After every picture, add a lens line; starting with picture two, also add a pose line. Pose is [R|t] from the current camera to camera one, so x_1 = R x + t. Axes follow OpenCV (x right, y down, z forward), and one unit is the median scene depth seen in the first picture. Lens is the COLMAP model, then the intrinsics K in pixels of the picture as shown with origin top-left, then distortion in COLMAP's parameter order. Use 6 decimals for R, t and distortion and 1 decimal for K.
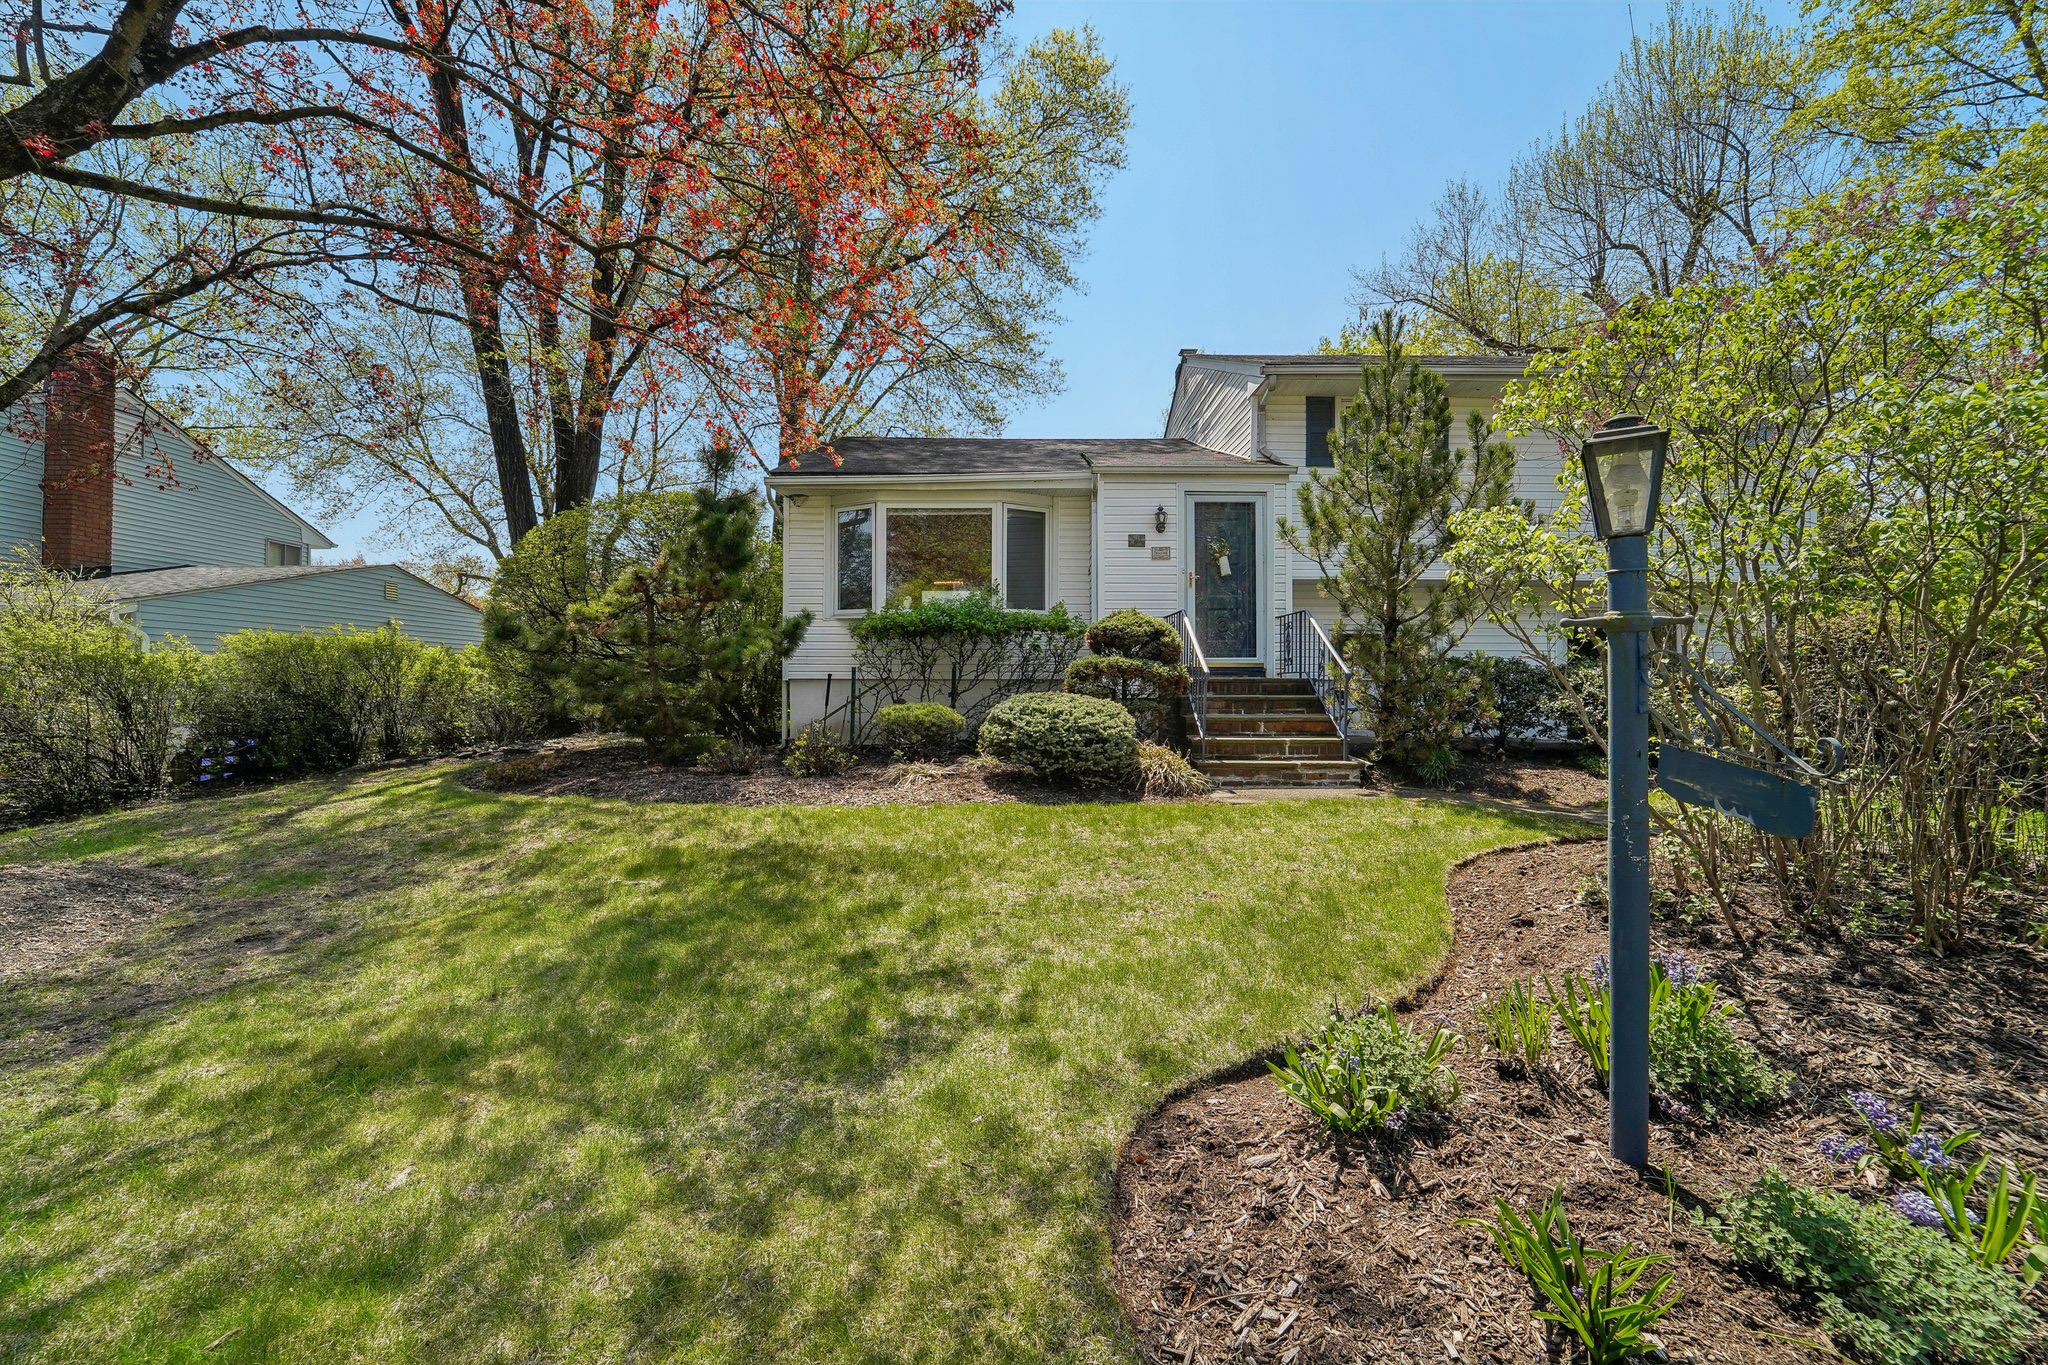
lens RADIAL K [[848.7, 0, 1024.3], [0, 848.7, 682.9], [0, 0, 1]] dist [-0.017015, -0.000409]
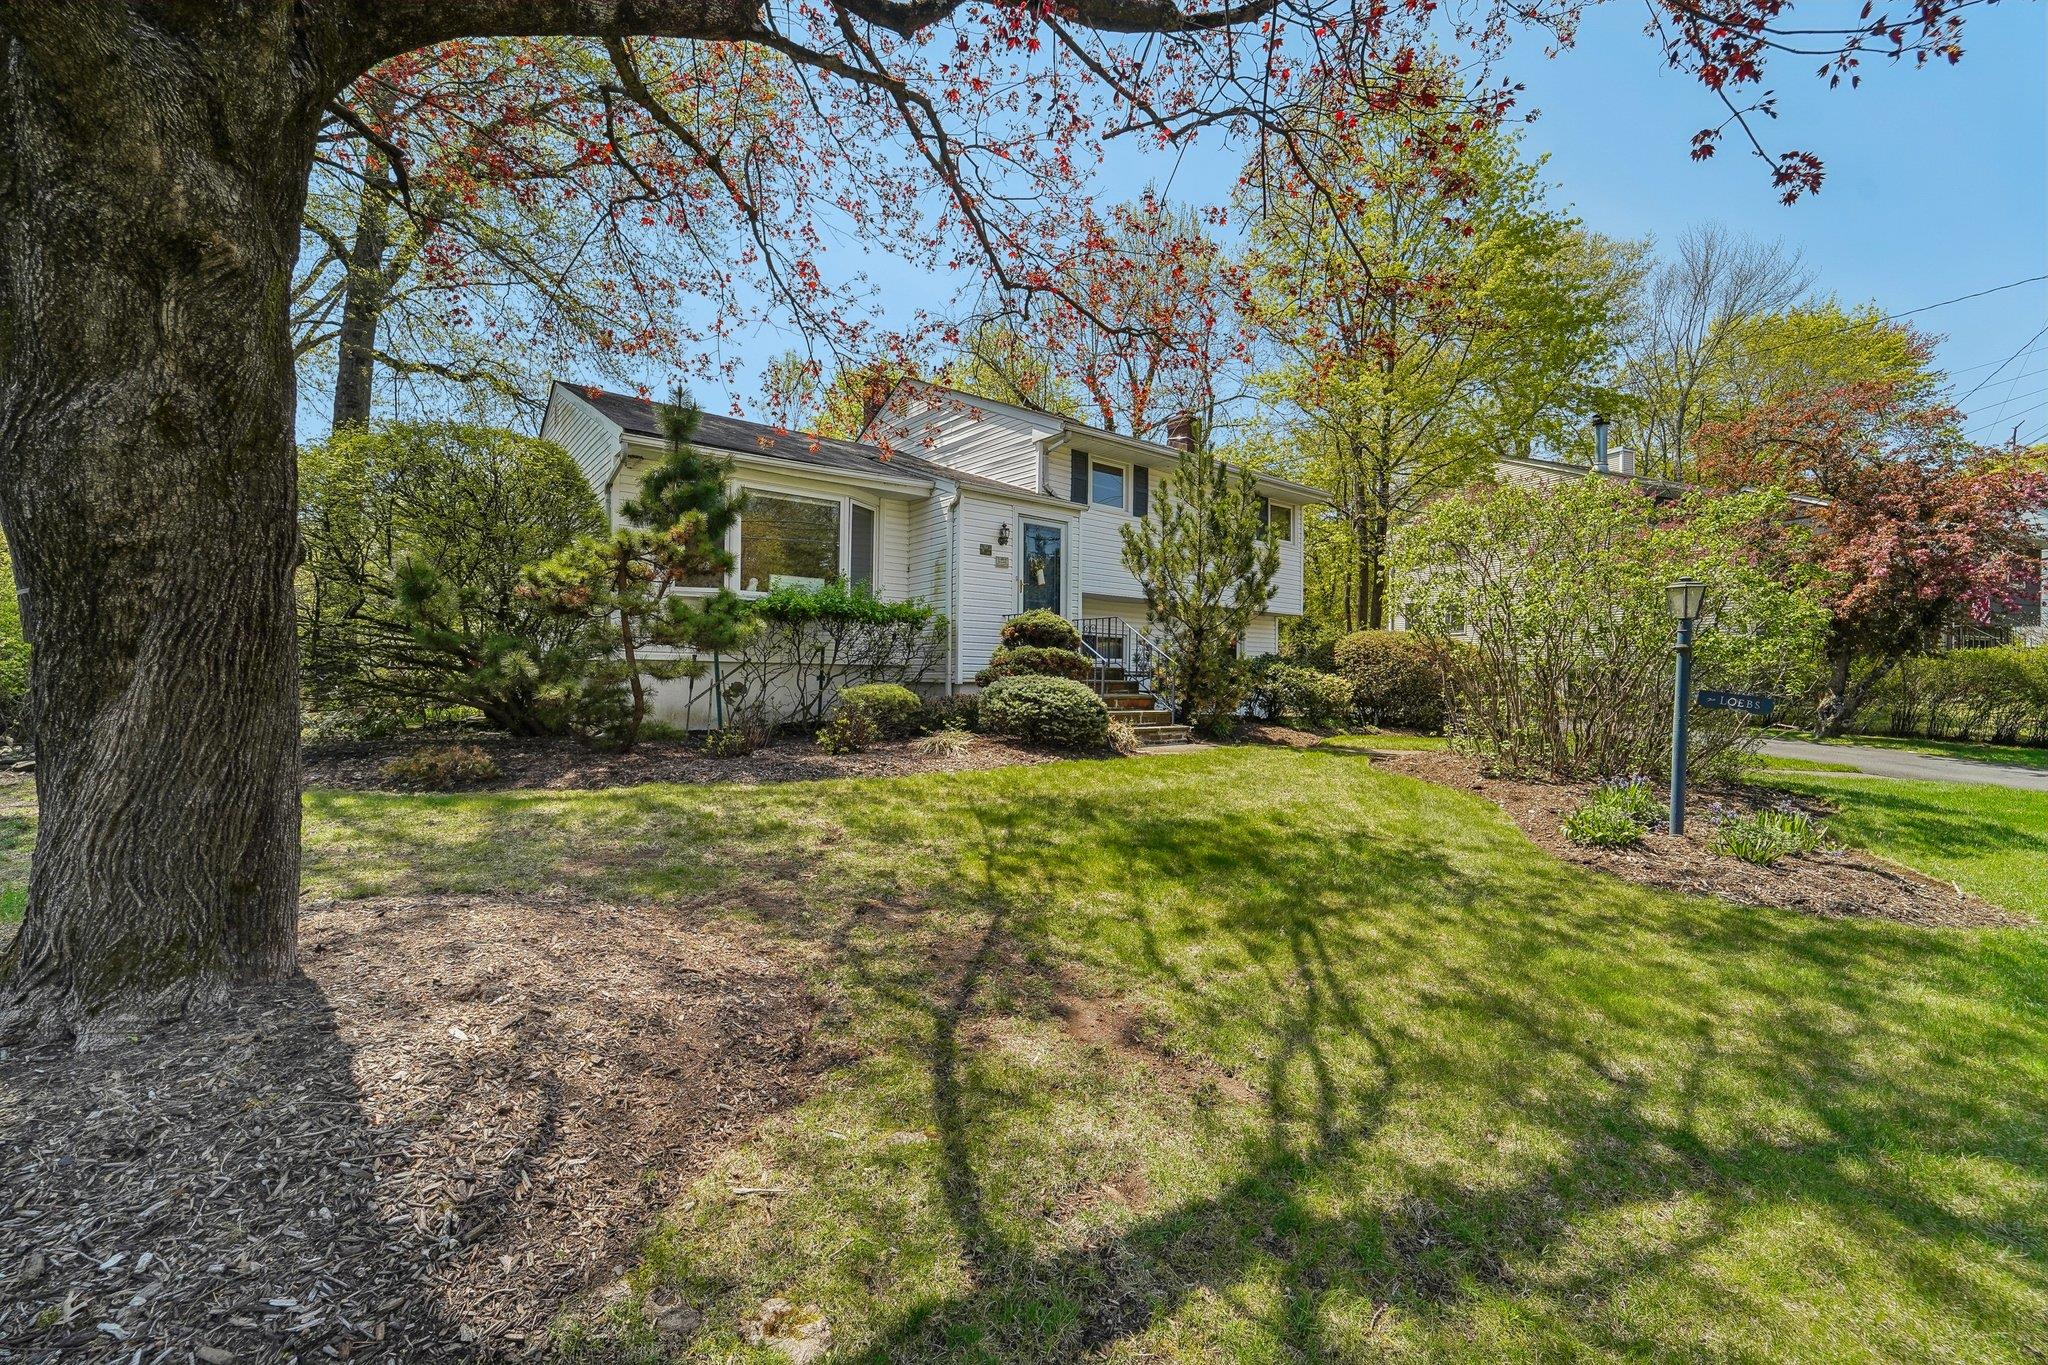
lens RADIAL K [[848.7, 0, 1026.2], [0, 848.7, 684.6], [0, 0, 1]] dist [-0.017015, -0.000409]
pose [[0.784357, 0.000755, 0.620309, -0.560817], [-0.007464, 0.999938, 0.008222, 0.010776], [-0.620265, -0.011079, 0.784314, 0.029719]]
